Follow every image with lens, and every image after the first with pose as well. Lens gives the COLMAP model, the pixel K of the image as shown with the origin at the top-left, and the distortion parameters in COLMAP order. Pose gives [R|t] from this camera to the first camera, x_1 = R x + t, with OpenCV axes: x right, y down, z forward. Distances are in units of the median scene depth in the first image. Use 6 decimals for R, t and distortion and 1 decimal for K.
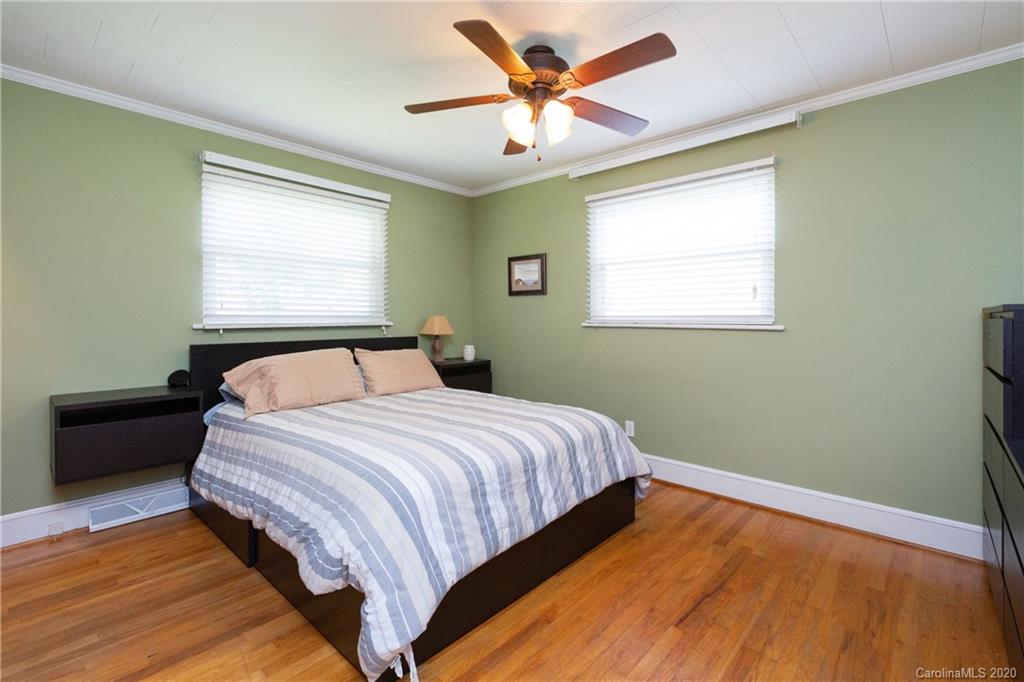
lens RADIAL K [[460.8, 0, 510.9], [0, 460.8, 331.2], [0, 0, 1]] dist [0.001170, 0.000509]
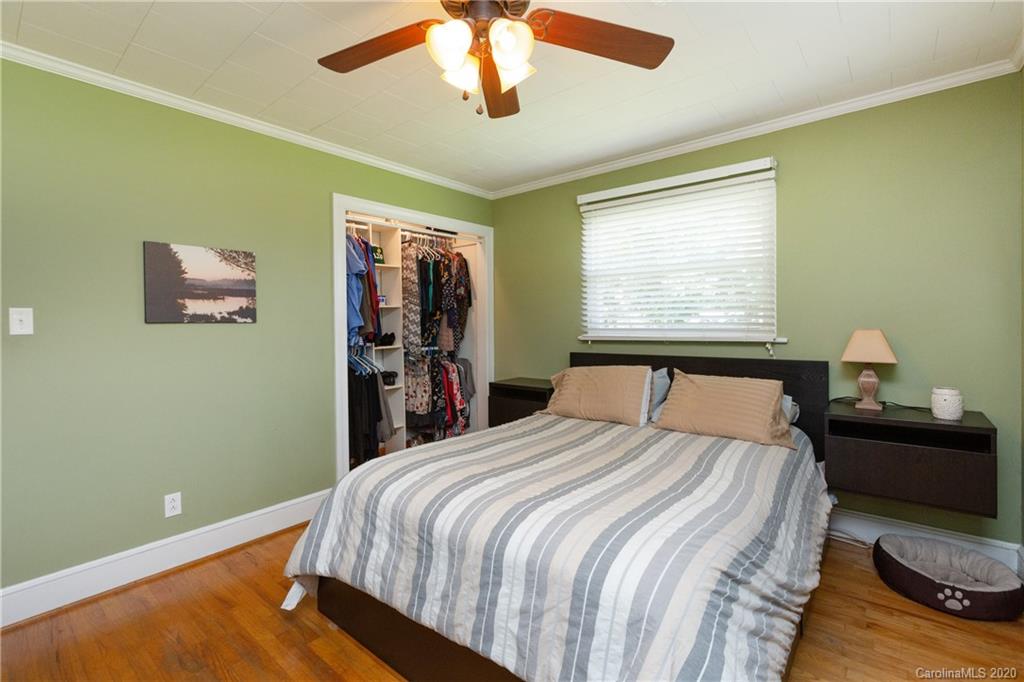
lens RADIAL K [[460.8, 0, 510.9], [0, 460.8, 331.2], [0, 0, 1]] dist [0.001170, 0.000509]
pose [[0.072328, 0.008552, -0.997344, 1.604982], [-0.024130, 0.999686, 0.006822, -0.096456], [0.997089, 0.023572, 0.072512, 2.153077]]
